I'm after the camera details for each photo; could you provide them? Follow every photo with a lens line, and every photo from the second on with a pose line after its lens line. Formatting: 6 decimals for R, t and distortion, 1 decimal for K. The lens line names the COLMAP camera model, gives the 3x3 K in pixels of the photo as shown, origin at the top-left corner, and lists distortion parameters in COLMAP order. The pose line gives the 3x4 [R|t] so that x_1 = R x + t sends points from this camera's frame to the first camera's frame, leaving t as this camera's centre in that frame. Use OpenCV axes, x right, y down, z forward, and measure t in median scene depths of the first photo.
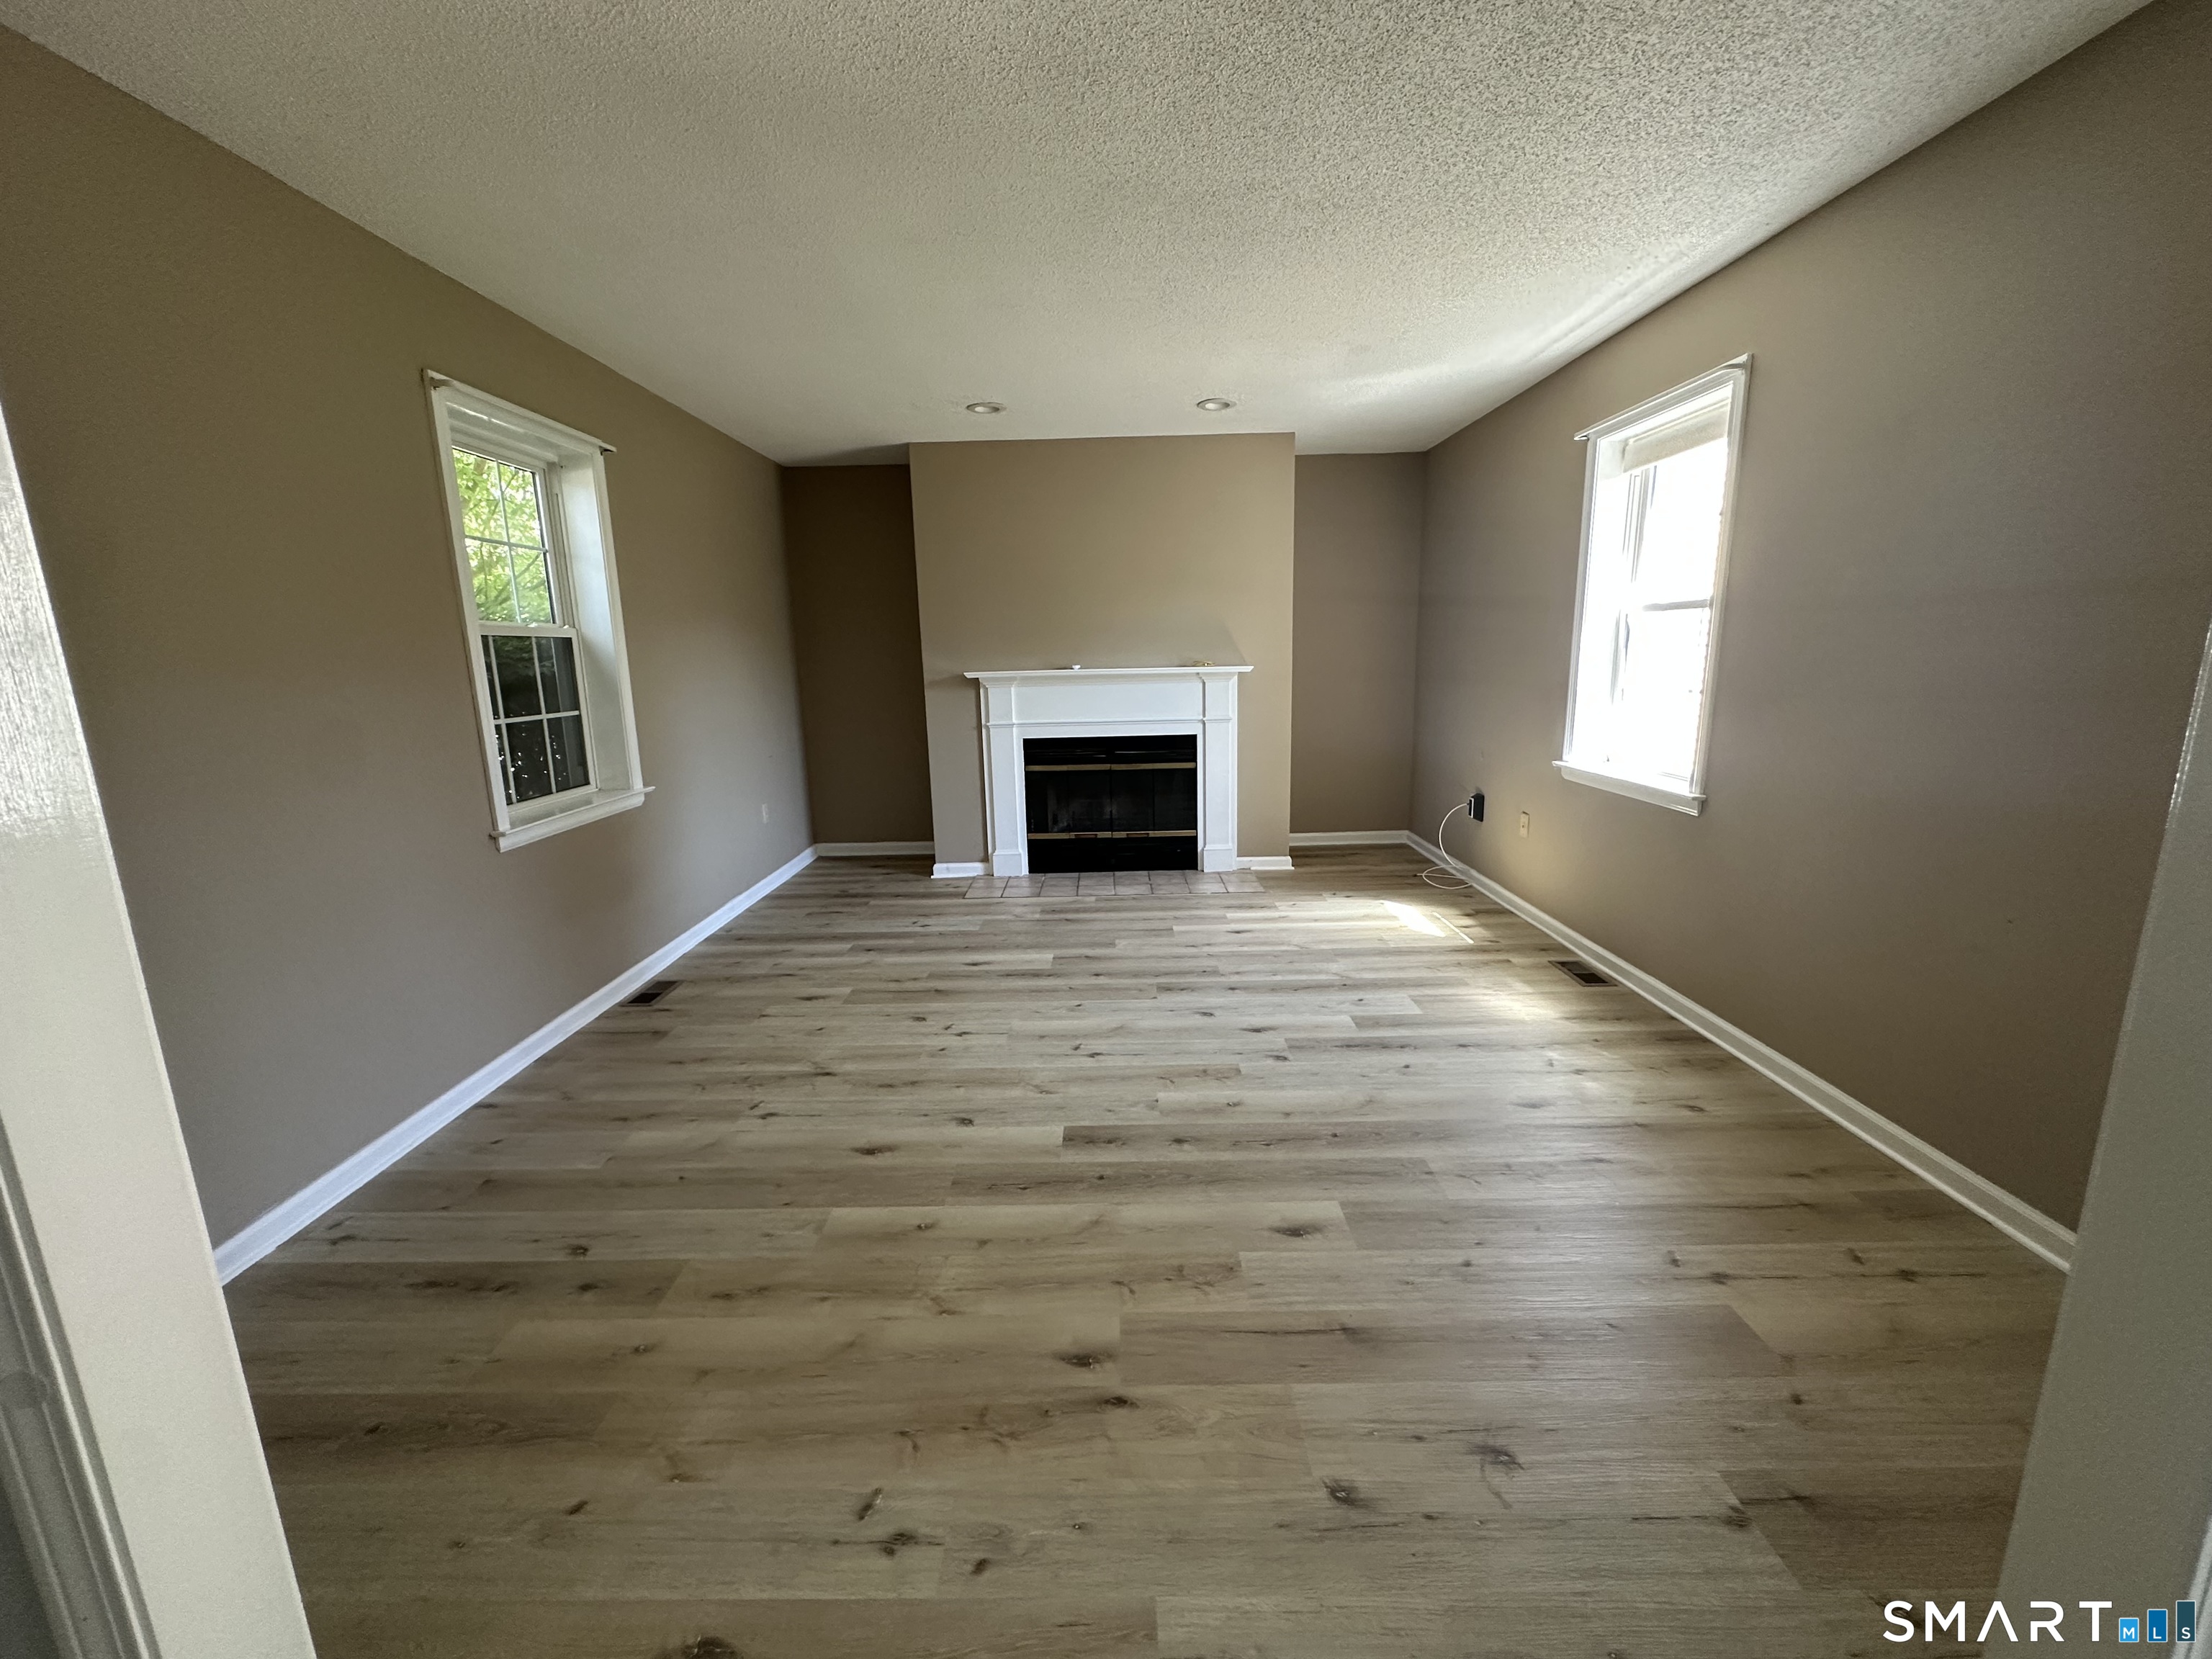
lens RADIAL K [[880.0, 0, 1106.7], [0, 880.0, 826.2], [0, 0, 1]] dist [-0.007062, 0.000610]
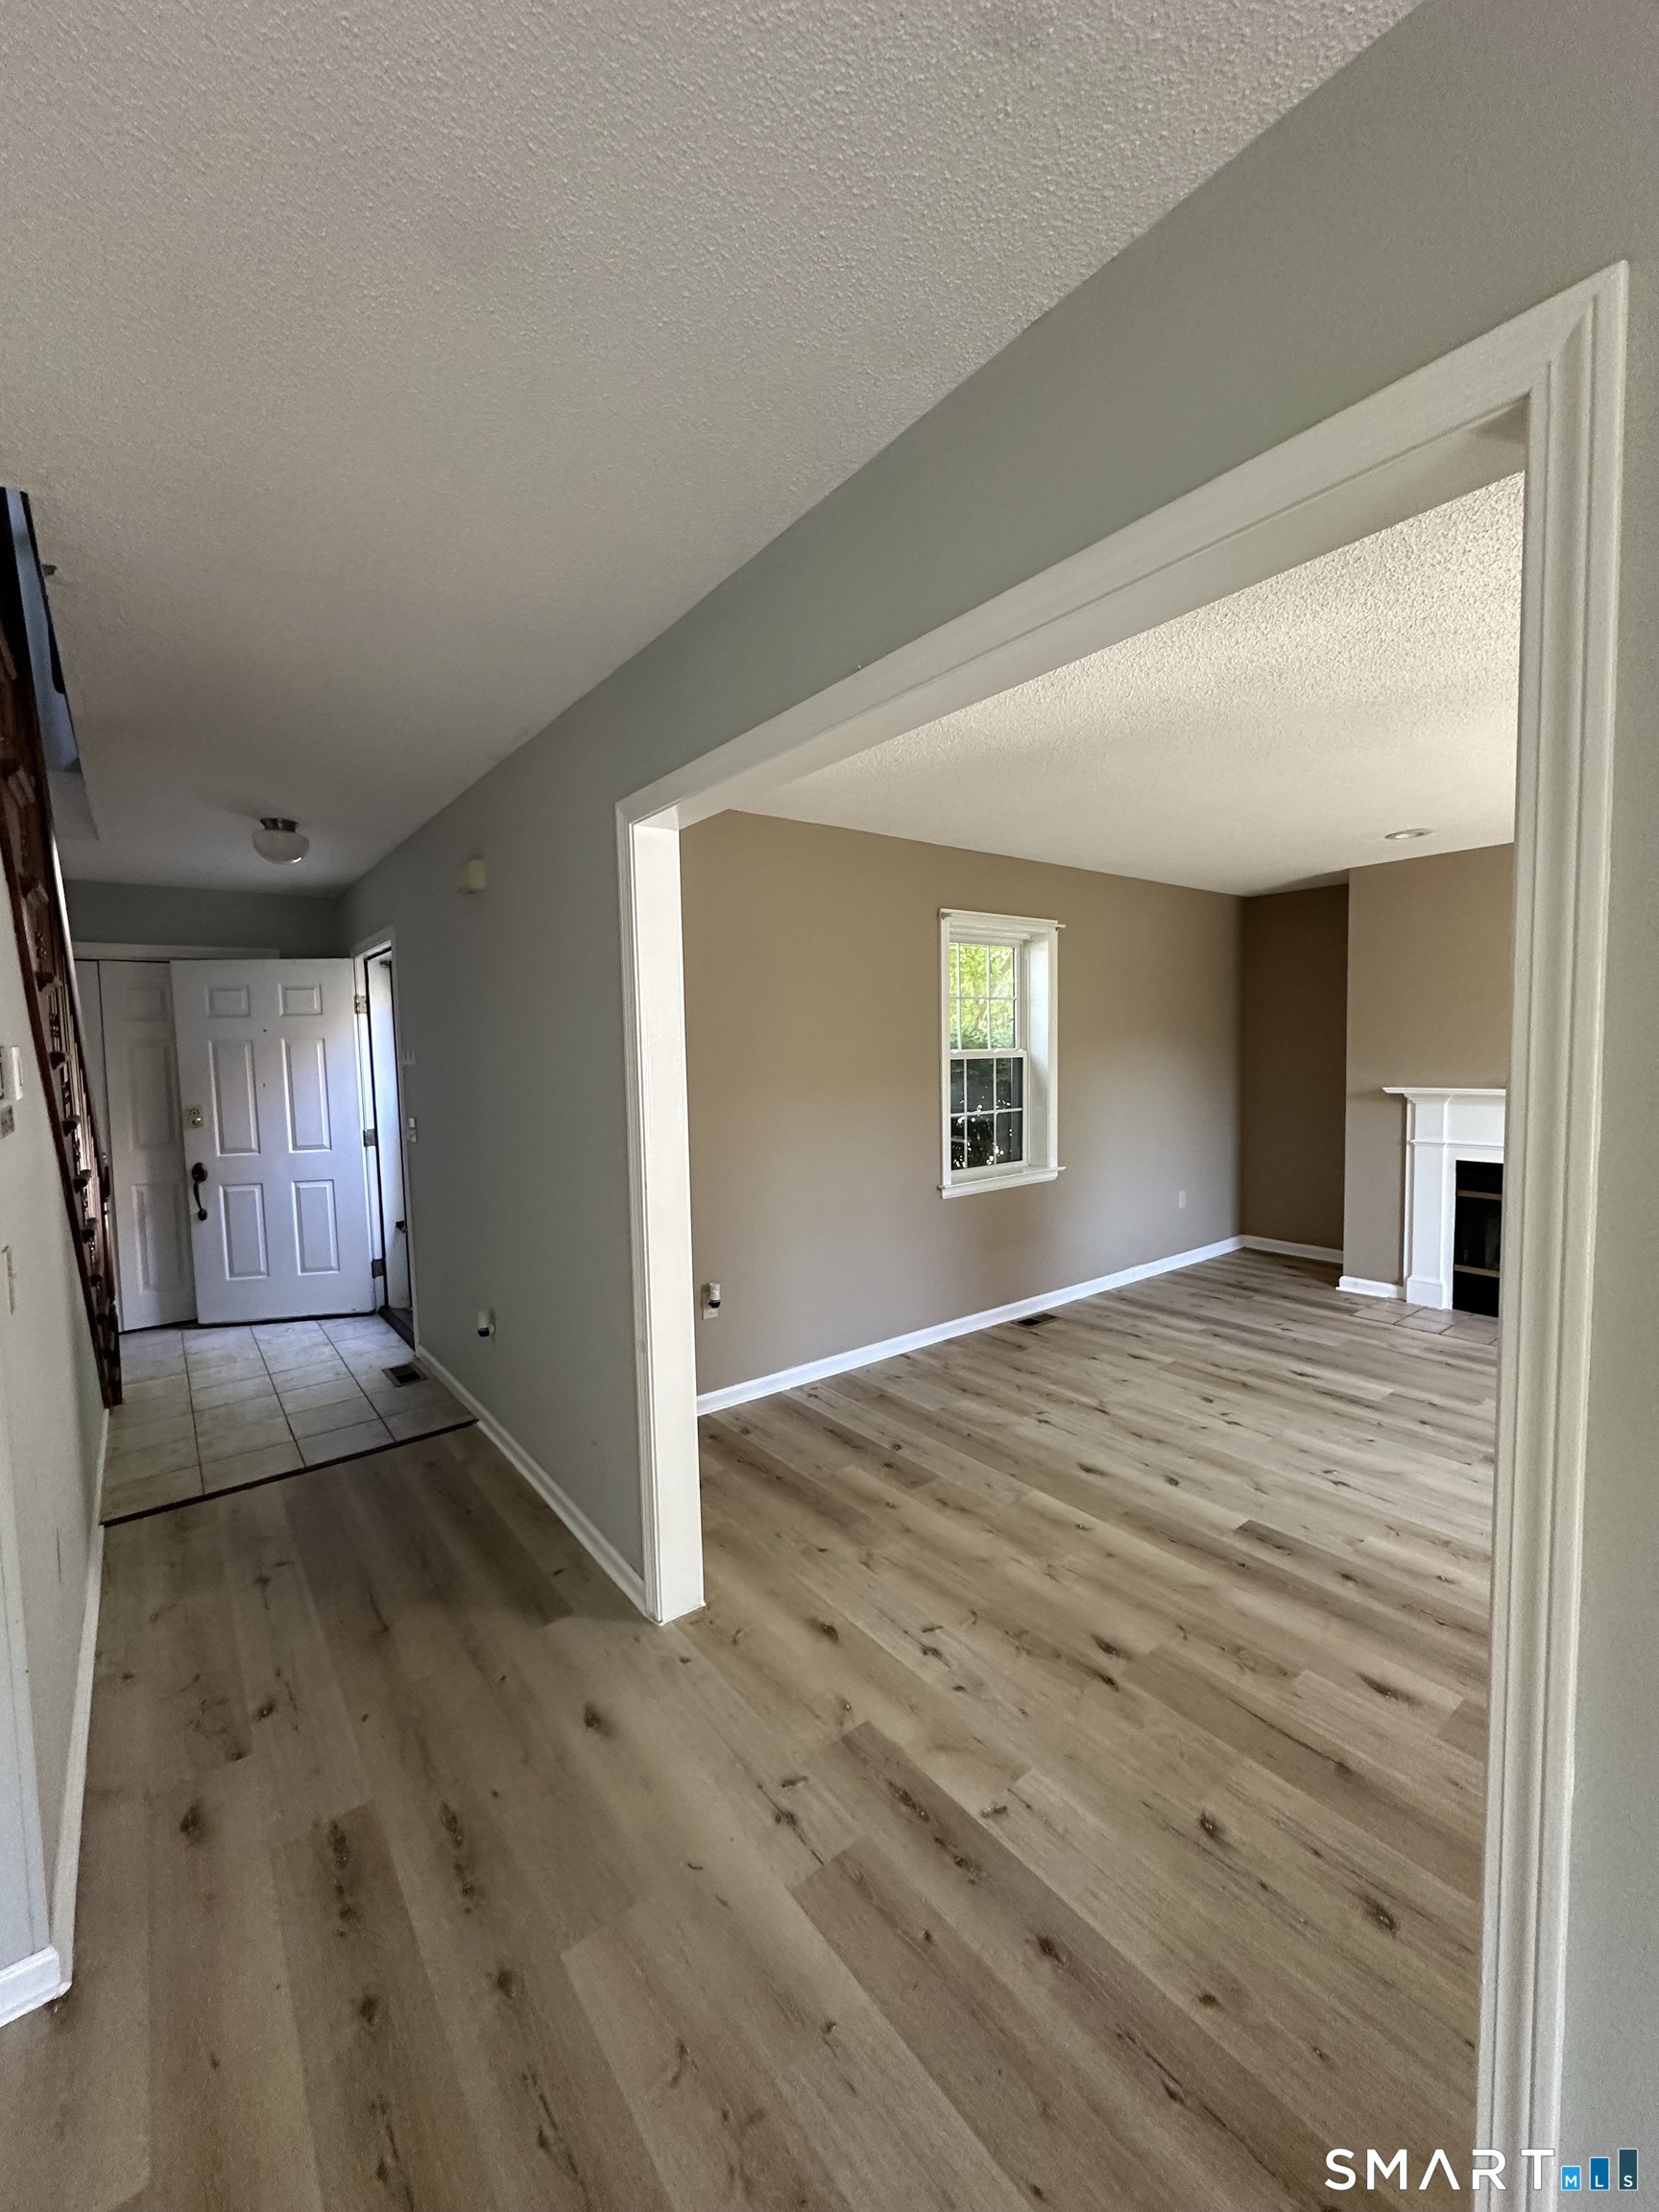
lens RADIAL K [[880.0, 0, 843.4], [0, 880.0, 1104.7], [0, 0, 1]] dist [-0.007062, 0.000610]
pose [[0.625181, 0.063541, -0.777889, 0.358060], [-0.148738, 0.988114, -0.038827, -0.043362], [0.766176, 0.139976, 0.627202, -0.123163]]
